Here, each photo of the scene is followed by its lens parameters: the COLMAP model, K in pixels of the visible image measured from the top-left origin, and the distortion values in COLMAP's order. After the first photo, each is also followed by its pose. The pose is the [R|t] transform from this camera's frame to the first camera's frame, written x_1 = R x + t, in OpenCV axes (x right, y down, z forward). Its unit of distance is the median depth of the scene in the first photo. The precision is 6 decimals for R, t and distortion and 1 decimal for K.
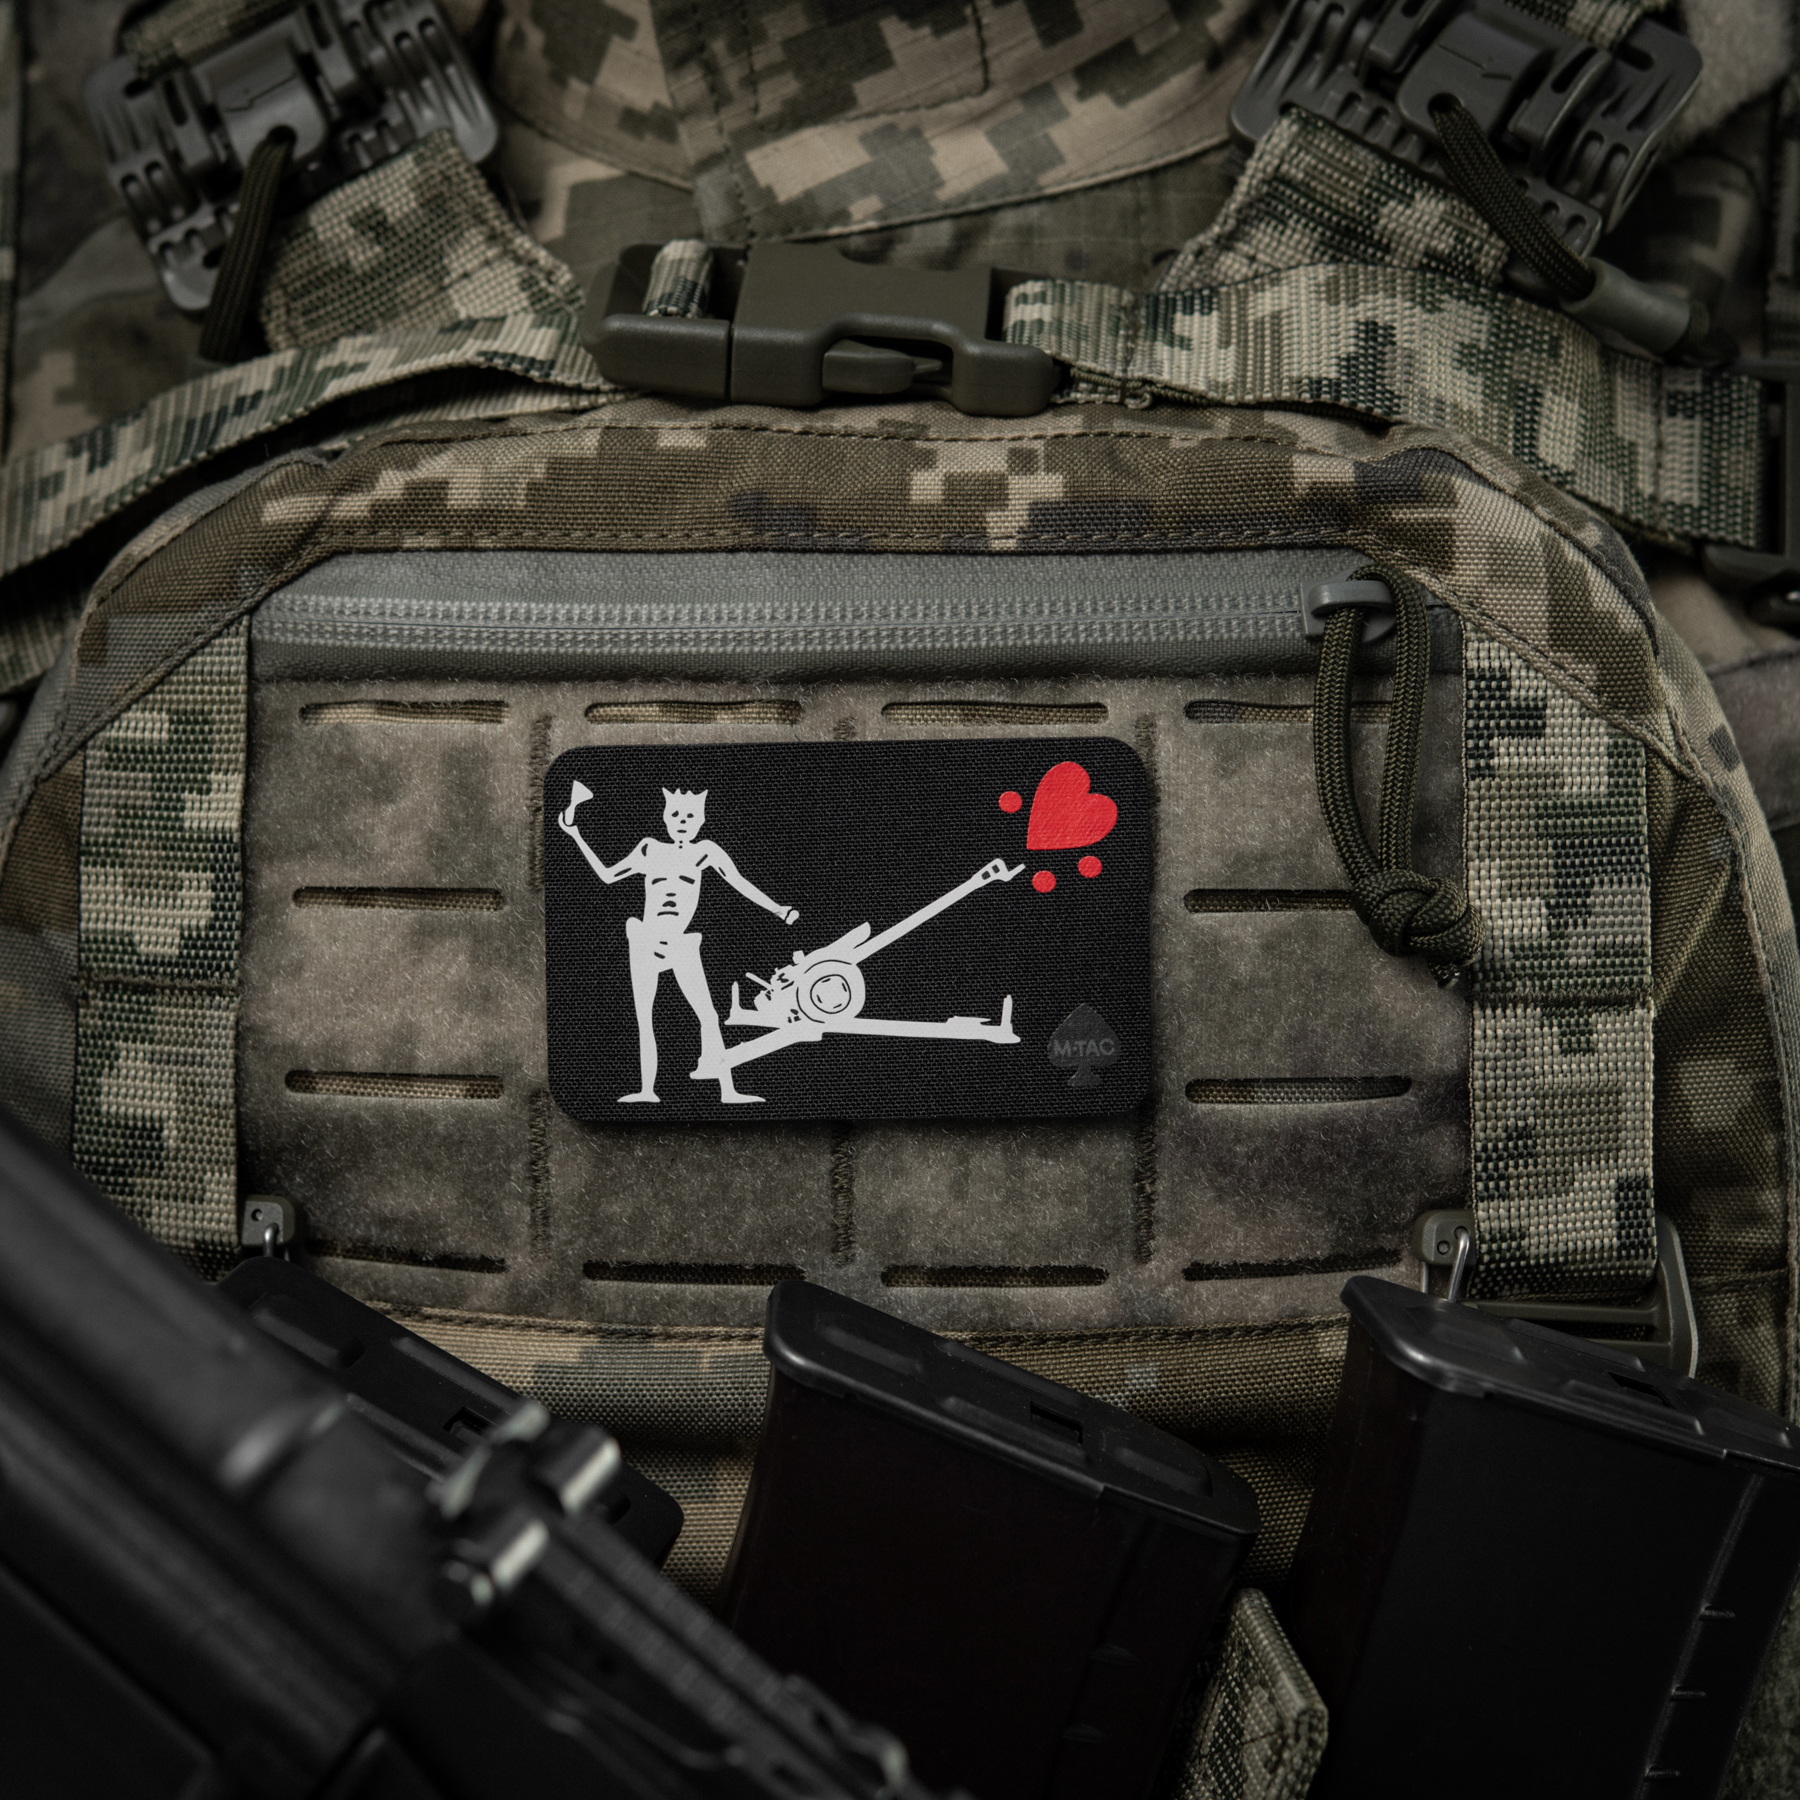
lens RADIAL K [[4831.3, 0, 900.0], [0, 4831.3, 900.0], [0, 0, 1]] dist [-0.055597, 0.158421]
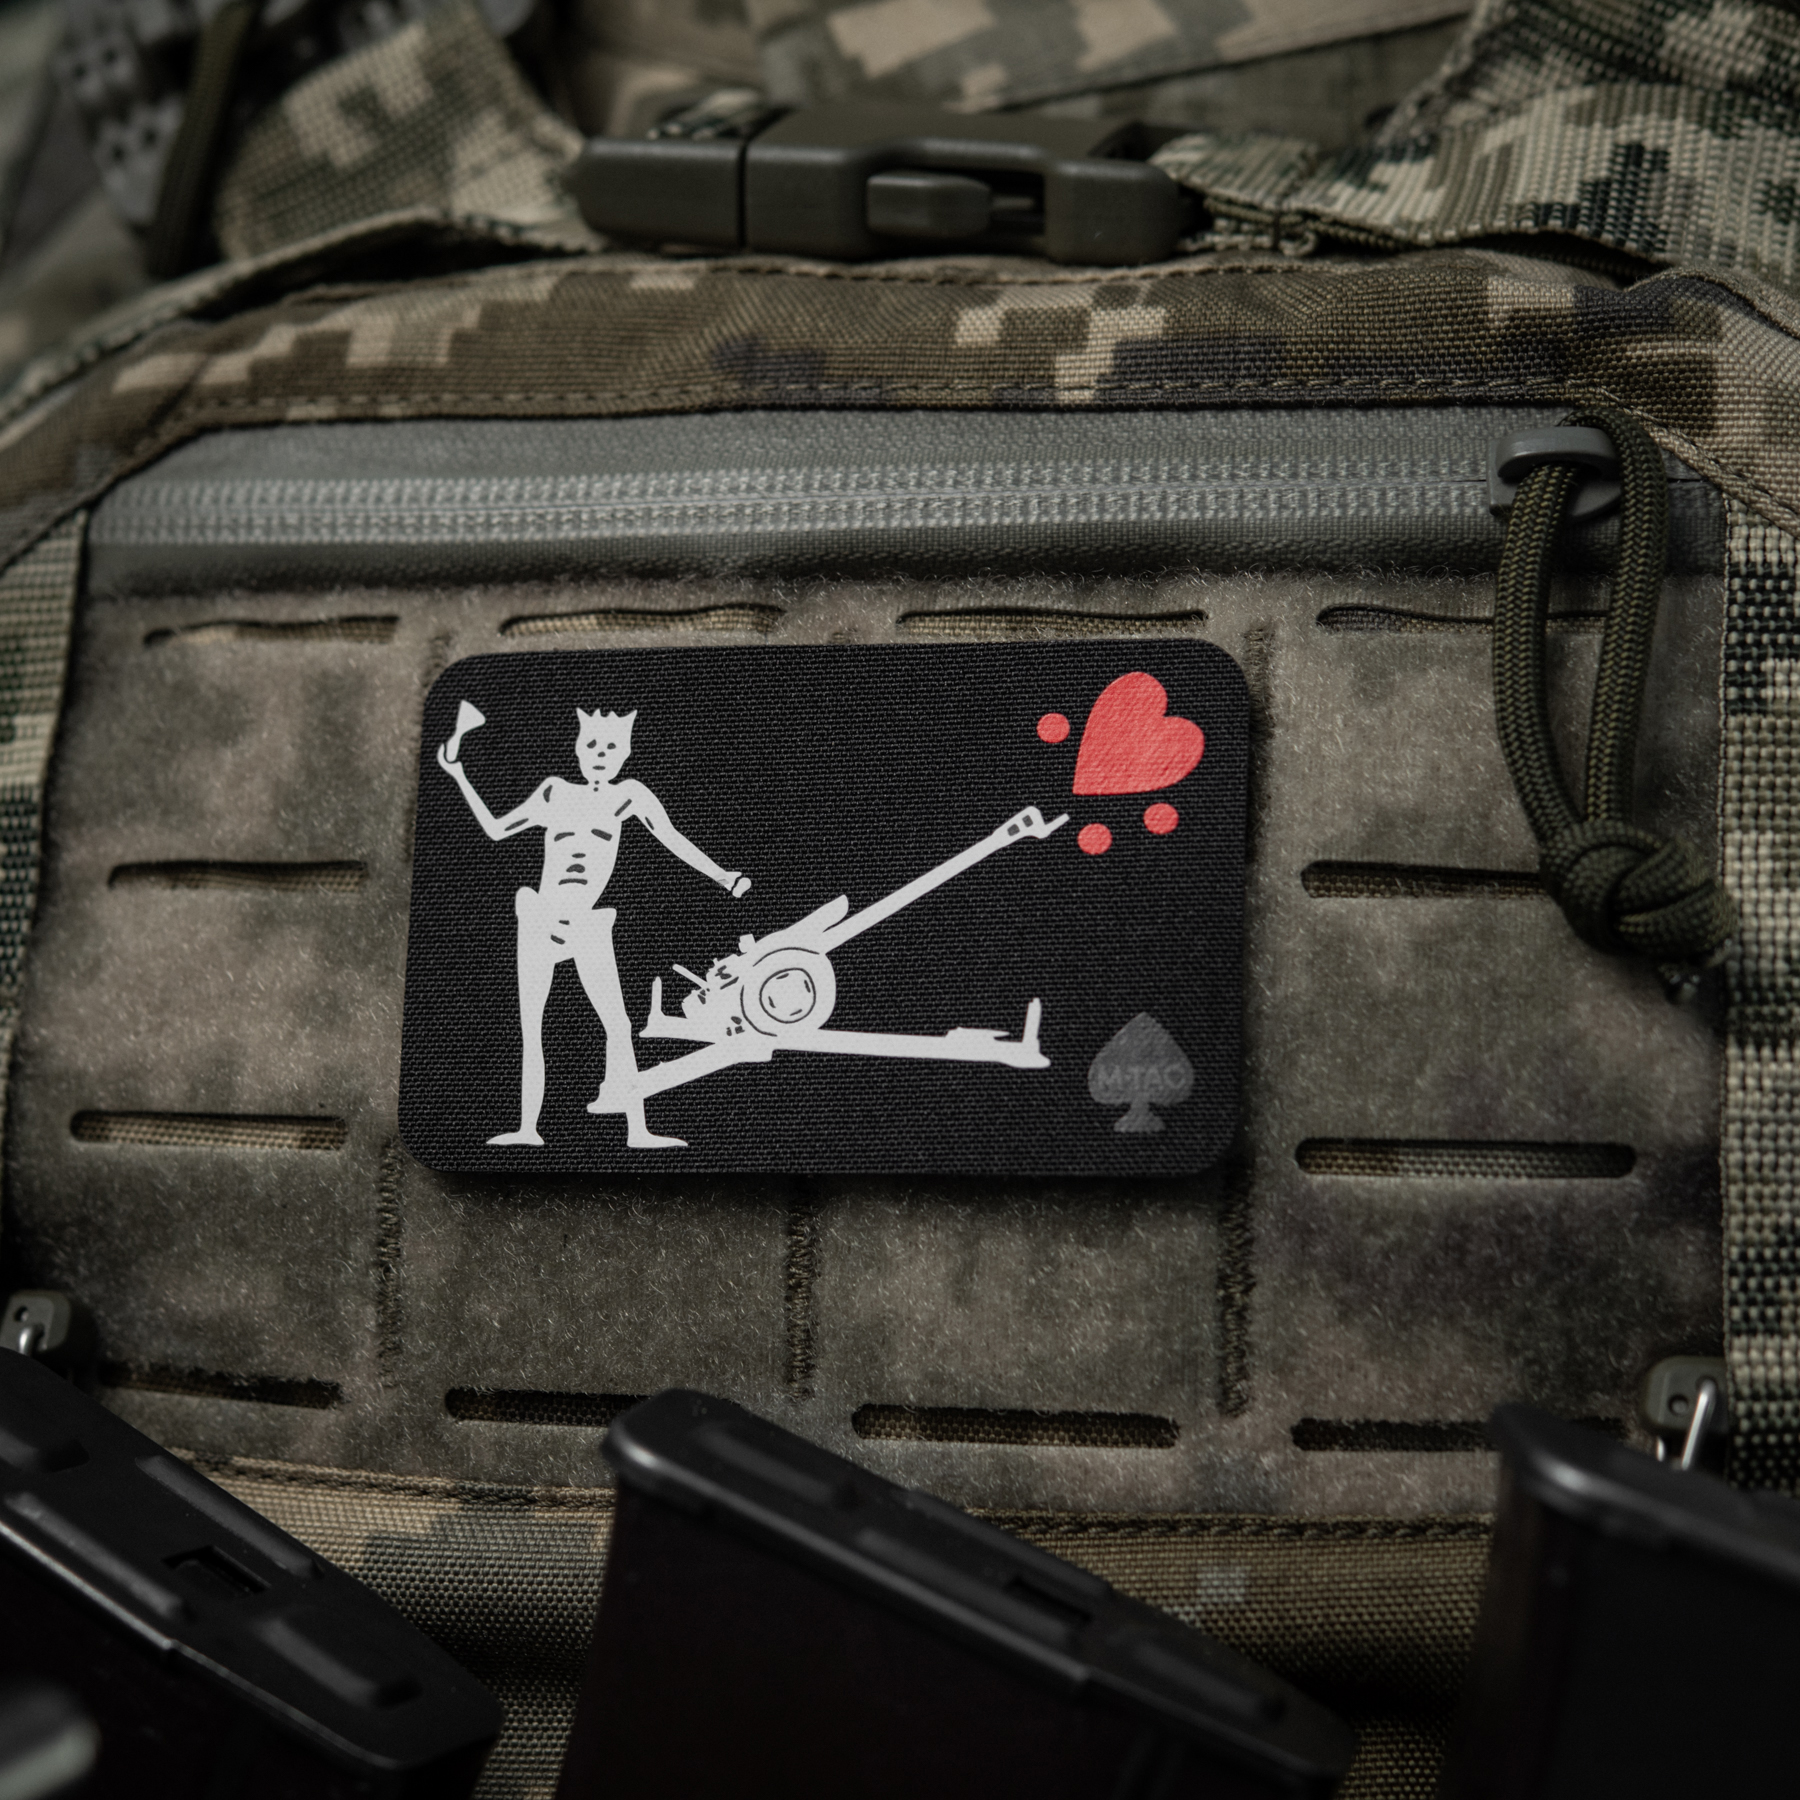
lens RADIAL K [[4831.3, 0, 900.0], [0, 4831.3, 900.0], [0, 0, 1]] dist [-0.055597, 0.158421]
pose [[0.977910, 0.013478, -0.208591, 0.145270], [-0.060958, 0.972931, -0.222913, 0.158840], [0.199940, 0.230704, 0.952260, 0.330963]]
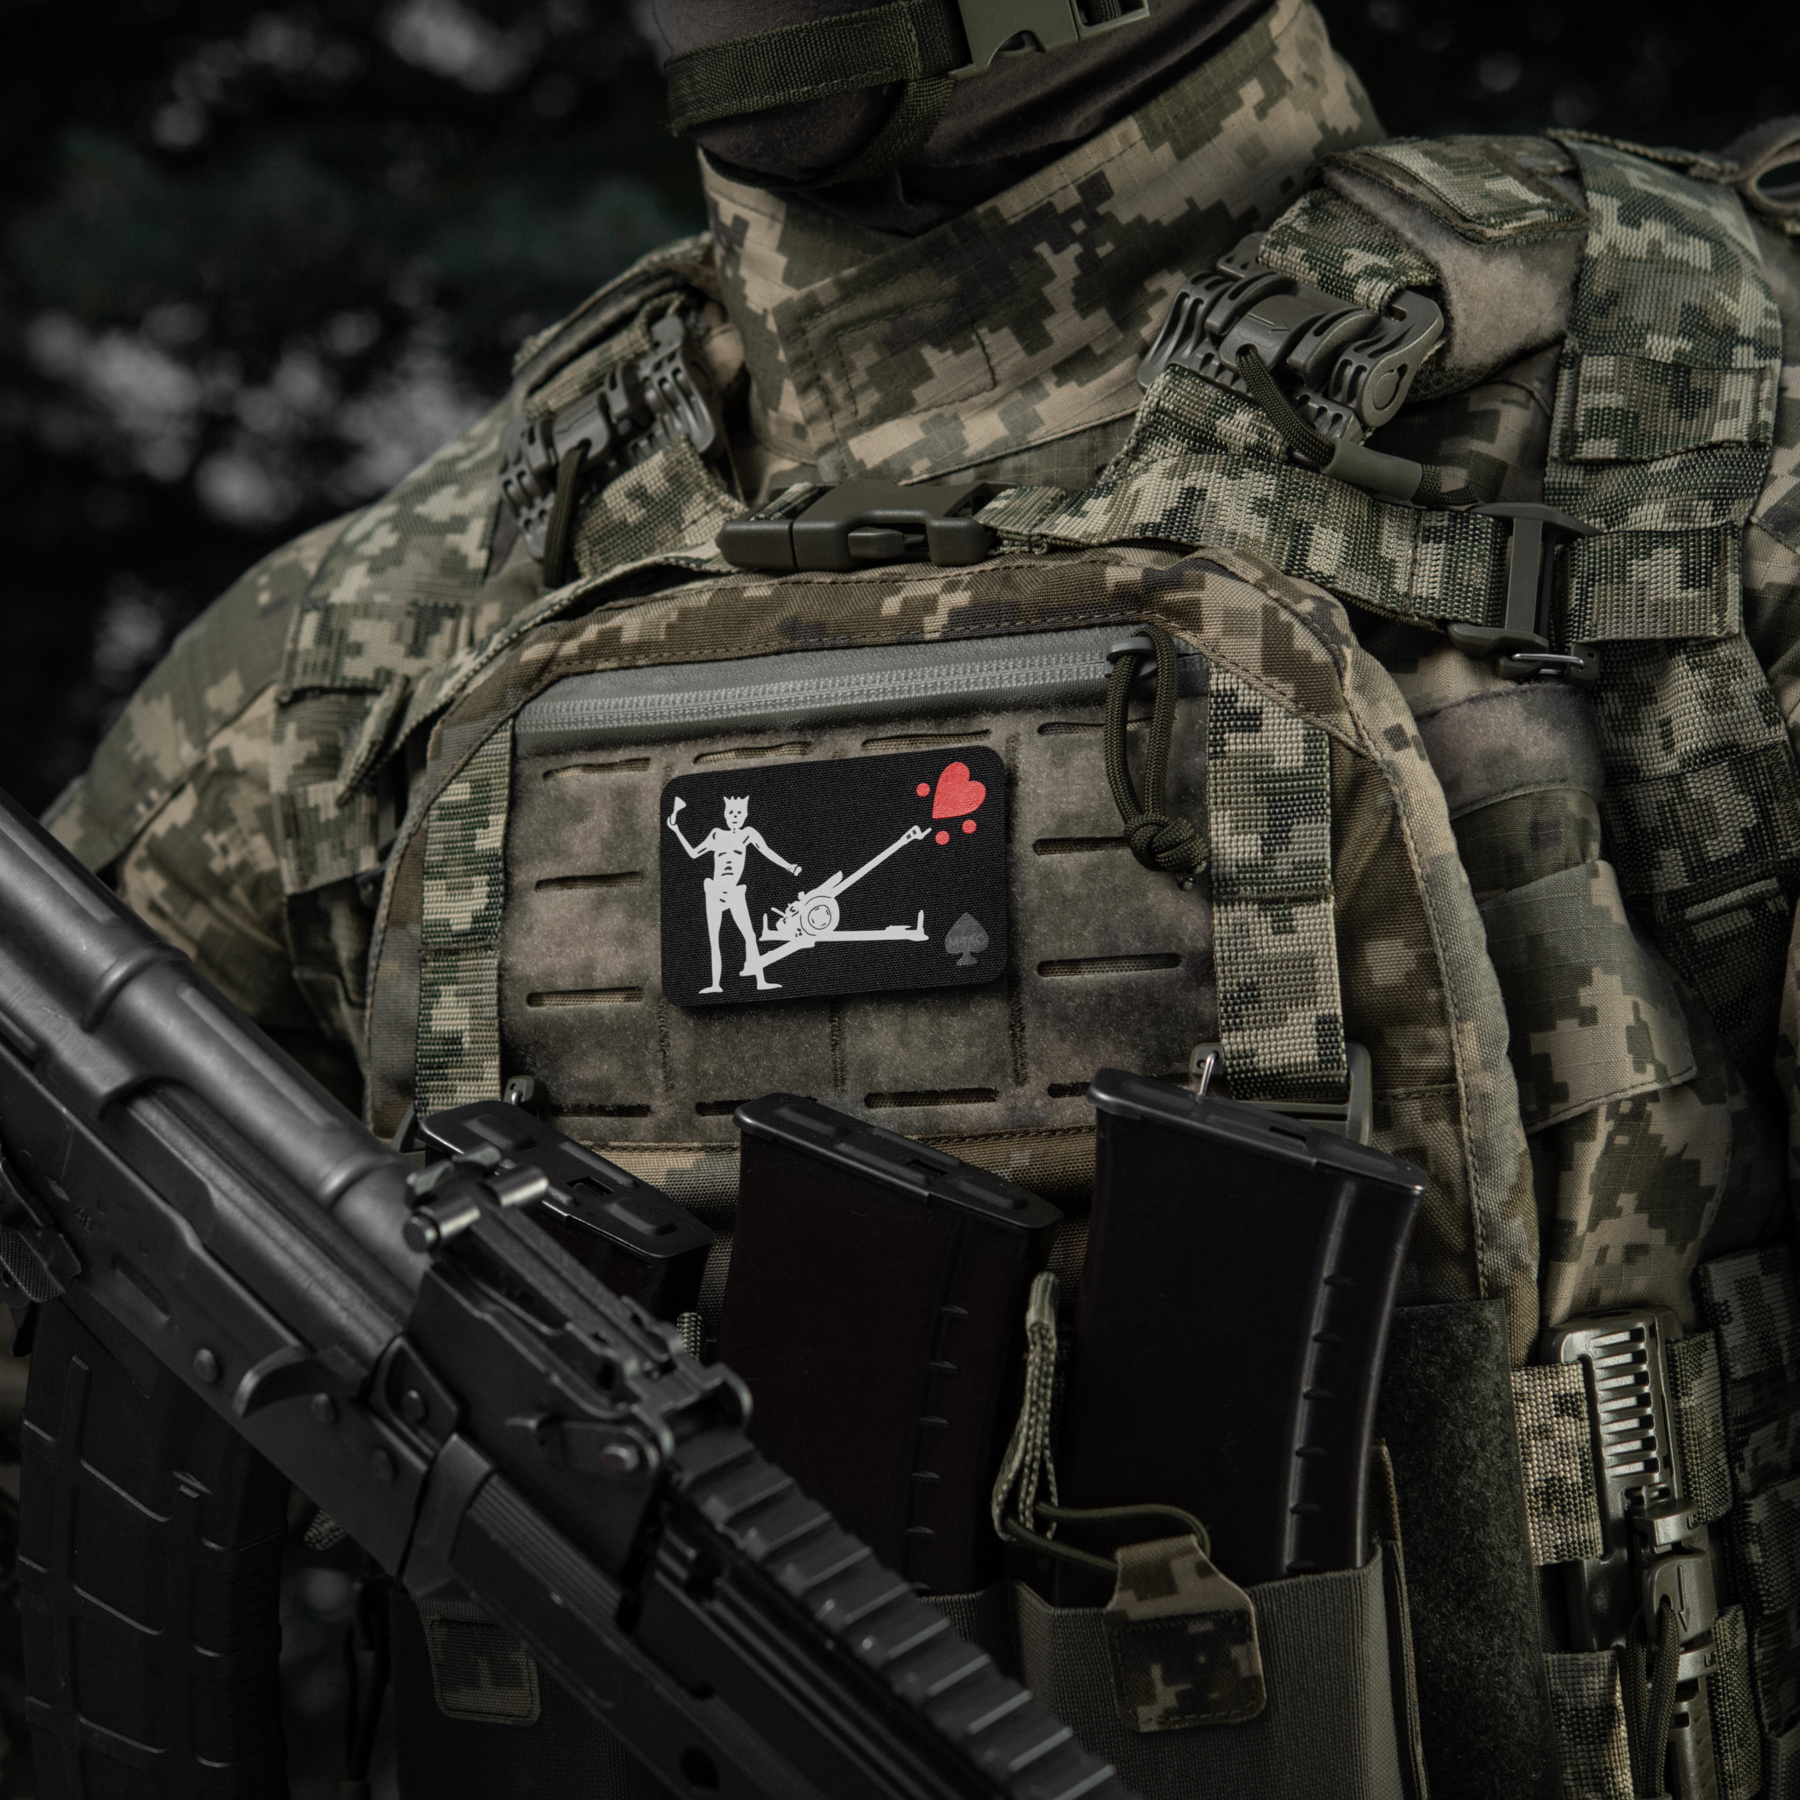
lens RADIAL K [[4967.1, 0, 1214.3], [0, 4967.1, 900.7], [0, 0, 1]] dist [-0.017834, -0.225351]
pose [[0.945562, -0.060442, -0.319779, 0.621877], [0.002705, 0.984028, -0.177992, 0.300801], [0.325430, 0.167438, 0.930624, -0.469352]]
